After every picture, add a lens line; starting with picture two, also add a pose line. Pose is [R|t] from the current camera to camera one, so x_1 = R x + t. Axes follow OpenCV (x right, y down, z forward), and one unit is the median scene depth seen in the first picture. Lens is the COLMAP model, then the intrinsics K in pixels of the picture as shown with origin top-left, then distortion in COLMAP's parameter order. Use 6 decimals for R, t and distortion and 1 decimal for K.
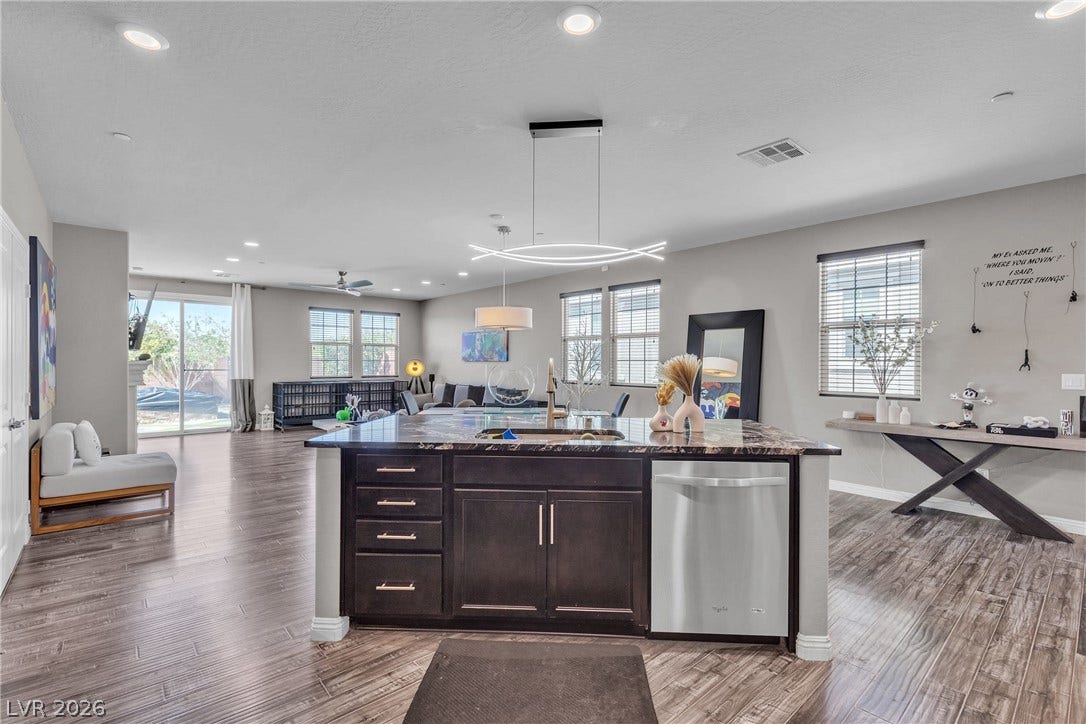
lens RADIAL K [[490.3, 0, 537.6], [0, 490.3, 363.9], [0, 0, 1]] dist [0.003725, -0.000600]
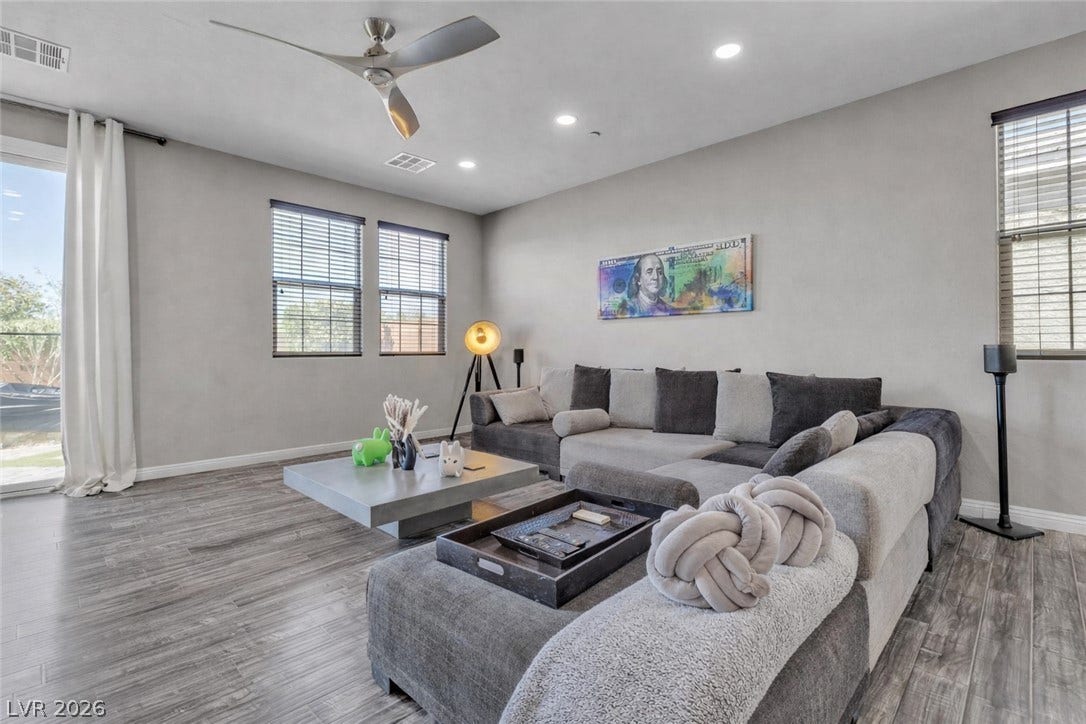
lens RADIAL K [[490.3, 0, 532.4], [0, 490.3, 345.8], [0, 0, 1]] dist [0.003725, -0.000600]
pose [[0.997876, -0.006397, 0.064824, -0.308467], [0.007064, 0.999924, -0.010060, 0.030322], [-0.064755, 0.010496, 0.997846, 0.644698]]
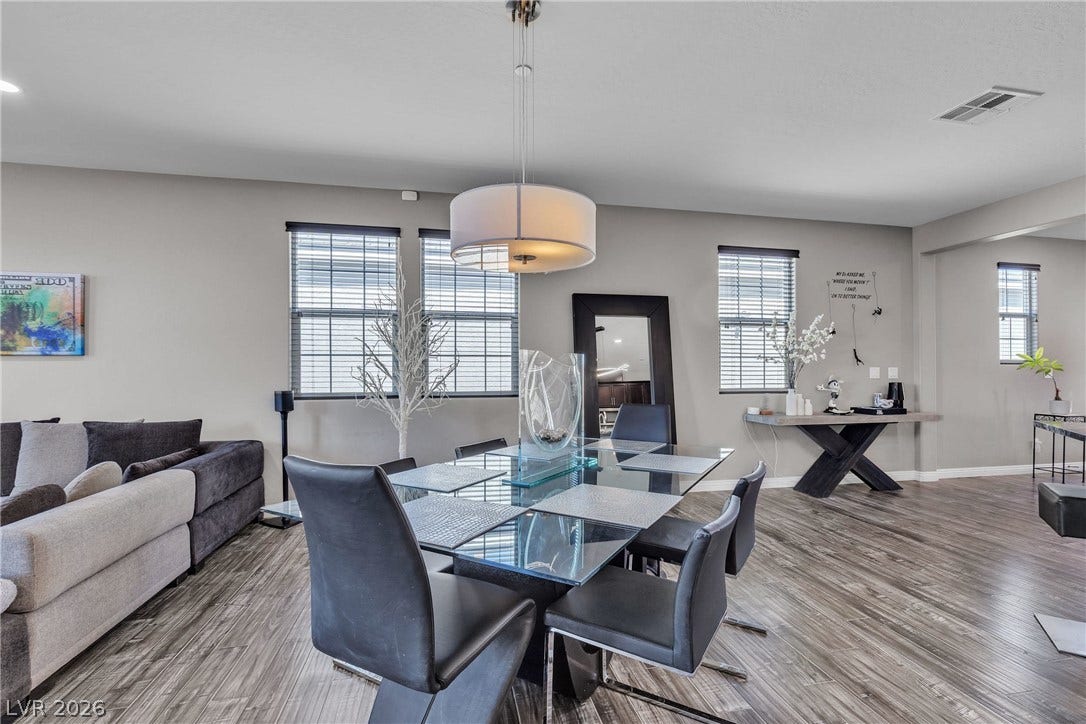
lens RADIAL K [[490.3, 0, 546.7], [0, 490.3, 370.1], [0, 0, 1]] dist [0.003725, -0.000600]
pose [[0.483680, -0.003613, 0.875237, -0.256159], [0.006745, 0.999977, 0.000400, 0.009938], [-0.875219, 0.005710, 0.483694, 0.511623]]
